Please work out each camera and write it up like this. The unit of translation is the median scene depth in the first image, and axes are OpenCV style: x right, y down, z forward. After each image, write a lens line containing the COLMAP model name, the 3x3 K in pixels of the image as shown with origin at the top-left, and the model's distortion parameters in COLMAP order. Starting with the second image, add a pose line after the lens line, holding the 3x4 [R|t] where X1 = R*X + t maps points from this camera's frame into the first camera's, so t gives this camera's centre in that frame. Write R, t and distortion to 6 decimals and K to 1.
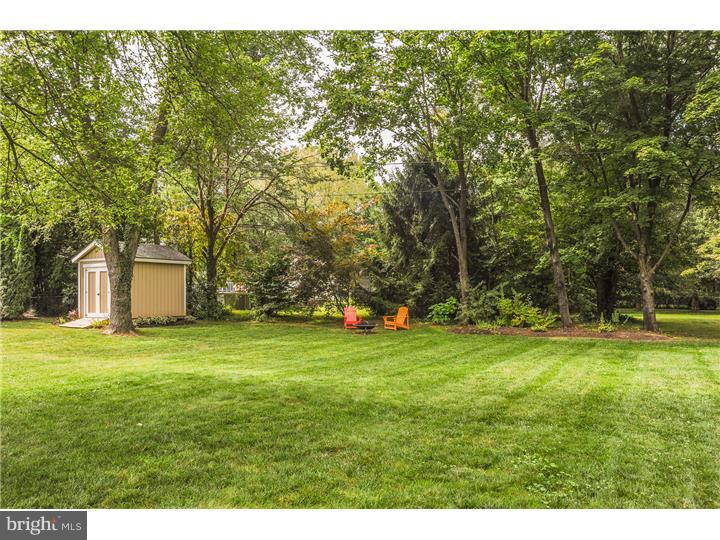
lens RADIAL K [[613.6, 0, 360.0], [0, 613.6, 270.0], [0, 0, 1]] dist [-0.023474, 0.001127]
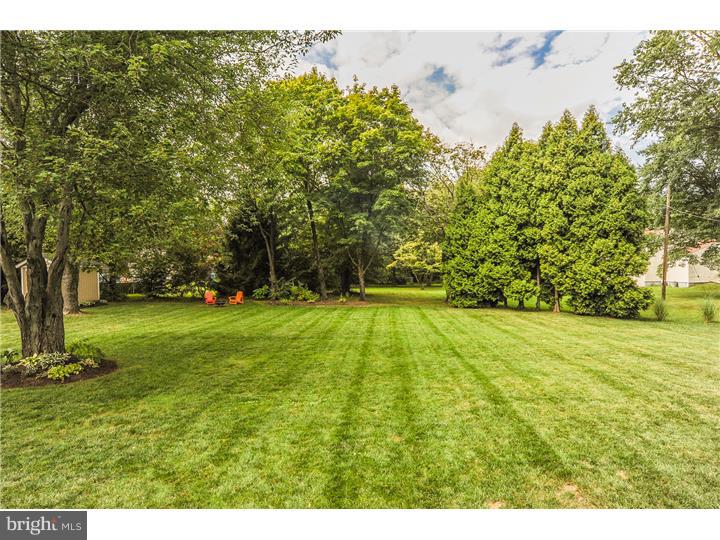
lens RADIAL K [[377.5, 0, 360.0], [0, 377.5, 270.0], [0, 0, 1]] dist [0.000518, 0.000082]
pose [[0.916525, 0.002451, 0.399971, -0.048137], [-0.010893, 0.999763, 0.018836, -0.027025], [-0.399830, -0.021621, 0.916334, -0.166850]]
